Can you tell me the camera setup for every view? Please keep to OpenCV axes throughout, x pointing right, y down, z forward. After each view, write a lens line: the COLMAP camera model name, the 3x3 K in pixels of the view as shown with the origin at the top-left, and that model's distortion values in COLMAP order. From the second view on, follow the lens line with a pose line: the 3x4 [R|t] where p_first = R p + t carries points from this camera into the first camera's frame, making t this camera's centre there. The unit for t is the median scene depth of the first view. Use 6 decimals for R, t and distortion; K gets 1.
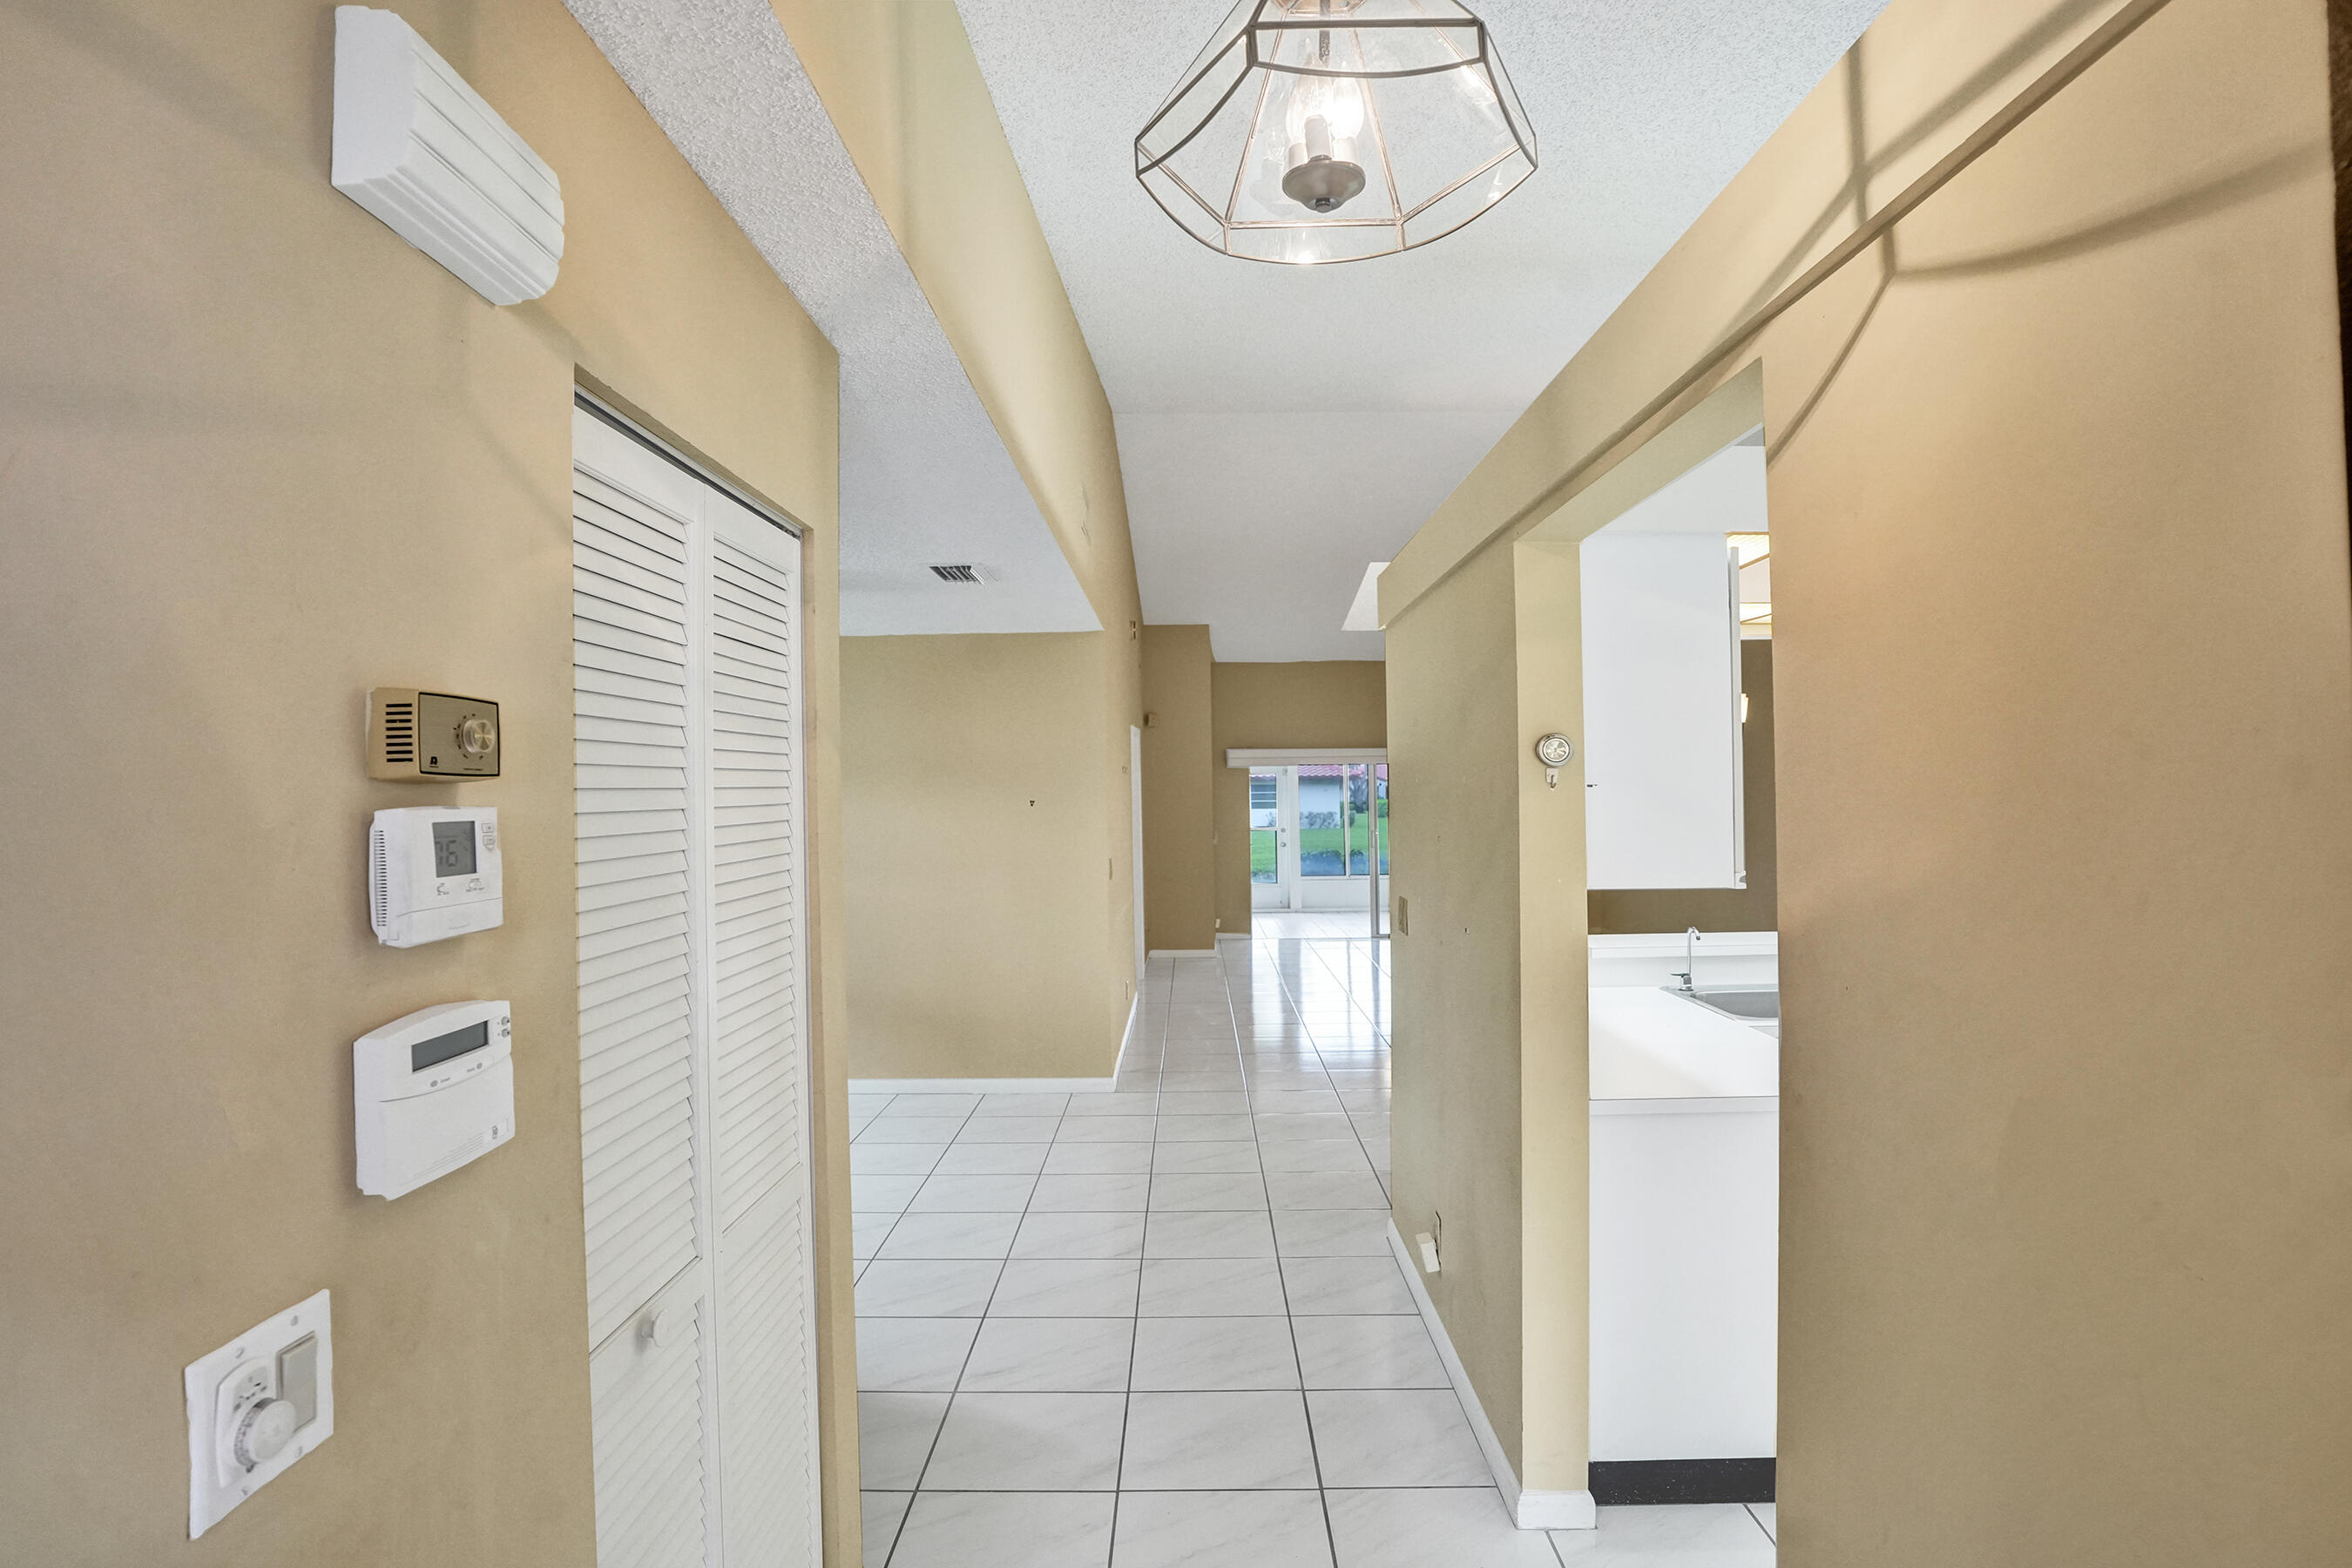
lens RADIAL K [[1218.7, 0, 1176.0], [0, 1218.7, 784.0], [0, 0, 1]] dist [-0.078397, 0.038773]
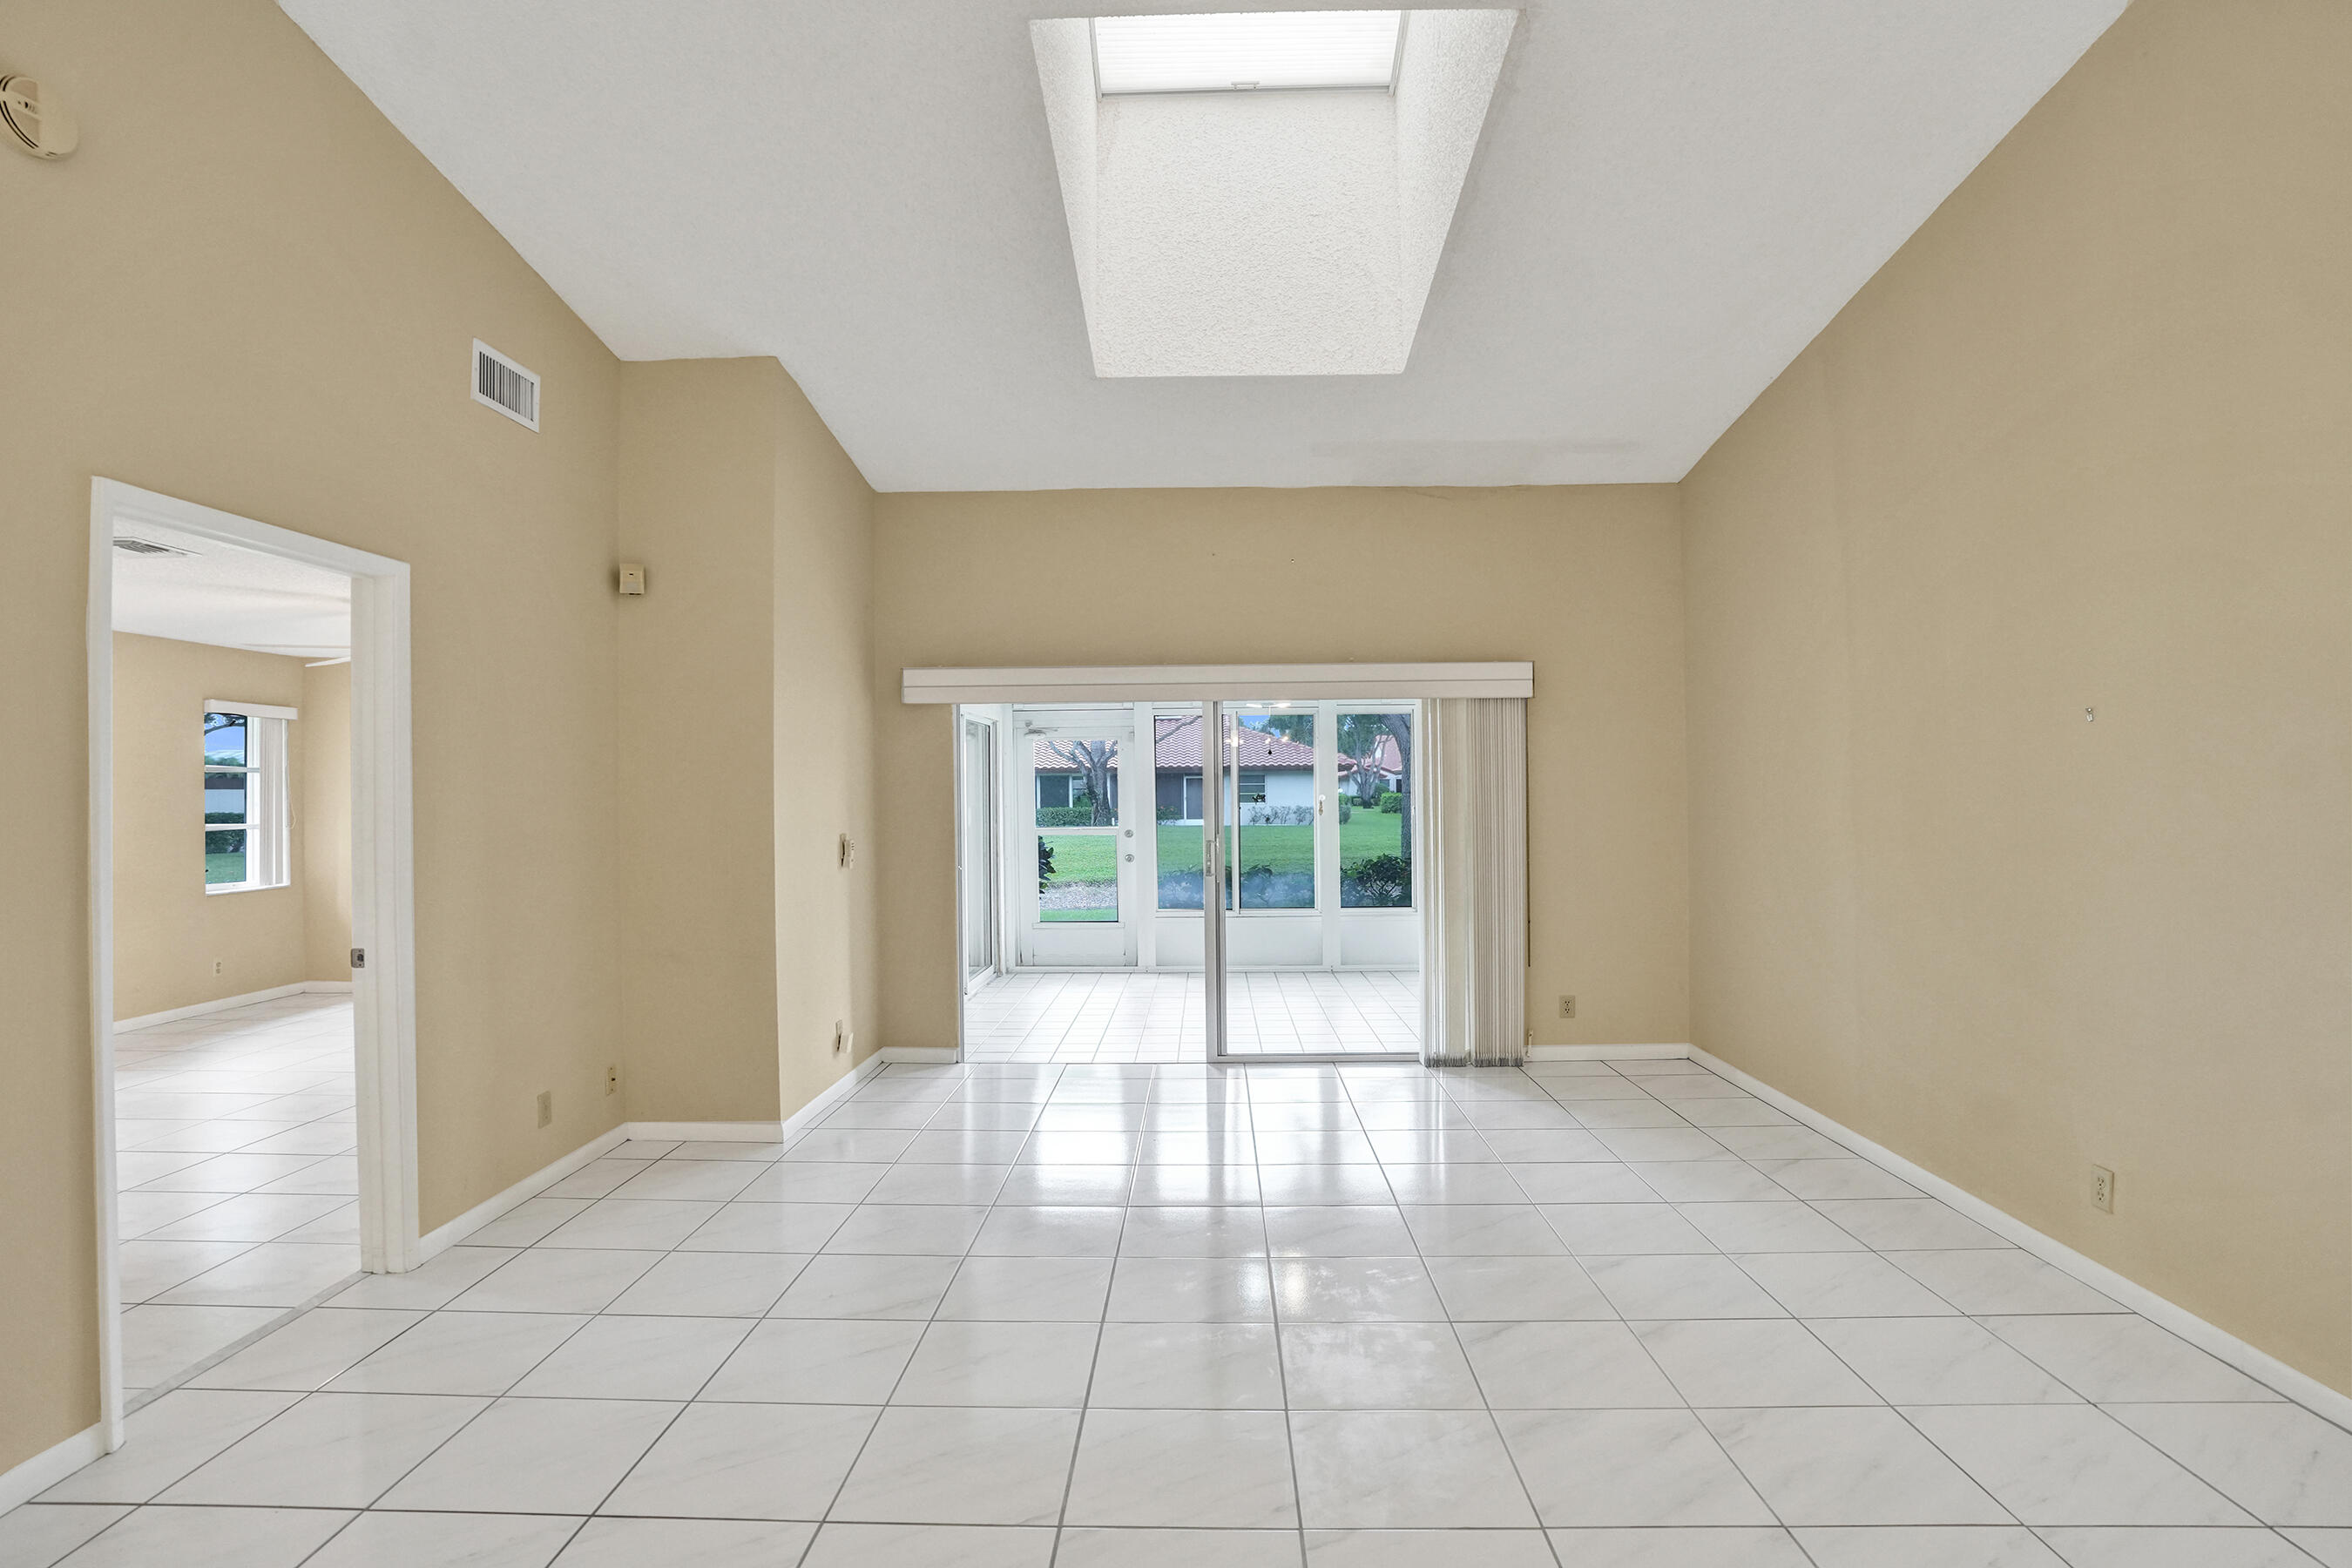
lens RADIAL K [[1218.7, 0, 1176.0], [0, 1218.7, 784.0], [0, 0, 1]] dist [-0.078397, 0.038773]
pose [[0.999823, 0.008635, -0.016741, 0.155785], [-0.008552, 0.999951, 0.004983, 0.014267], [0.016783, -0.004839, 0.999847, 0.515389]]
